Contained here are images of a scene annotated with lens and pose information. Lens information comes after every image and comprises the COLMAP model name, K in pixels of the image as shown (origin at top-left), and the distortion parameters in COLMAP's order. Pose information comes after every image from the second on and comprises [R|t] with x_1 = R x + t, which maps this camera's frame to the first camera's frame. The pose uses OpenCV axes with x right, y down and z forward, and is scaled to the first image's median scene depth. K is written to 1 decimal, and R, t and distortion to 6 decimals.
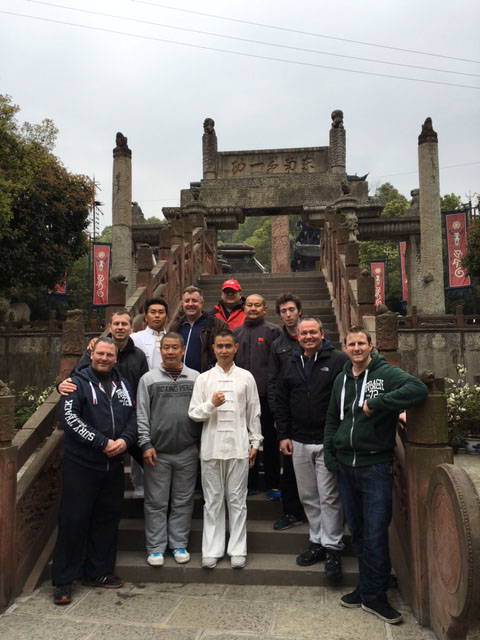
lens RADIAL K [[544.6, 0, 245.9], [0, 544.6, 317.4], [0, 0, 1]] dist [0.065514, -0.062175]
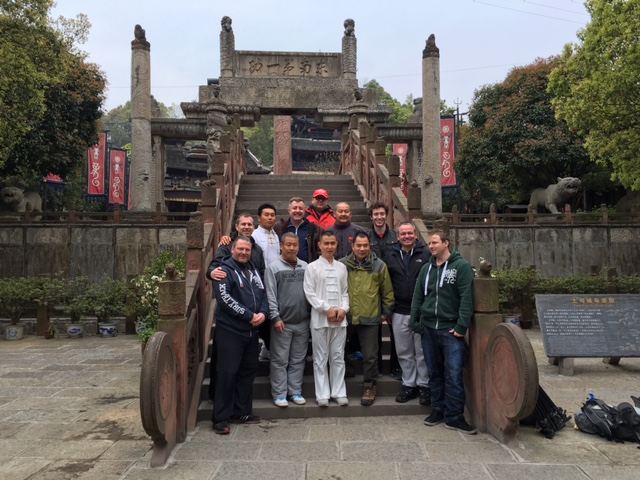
lens RADIAL K [[544.6, 0, 321.1], [0, 544.6, 236.5], [0, 0, 1]] dist [0.065514, -0.062175]
pose [[0.985662, 0.010434, 0.168412, -0.077710], [-0.018990, 0.998605, 0.049274, -0.007603], [-0.167662, -0.051766, 0.984484, -0.078206]]
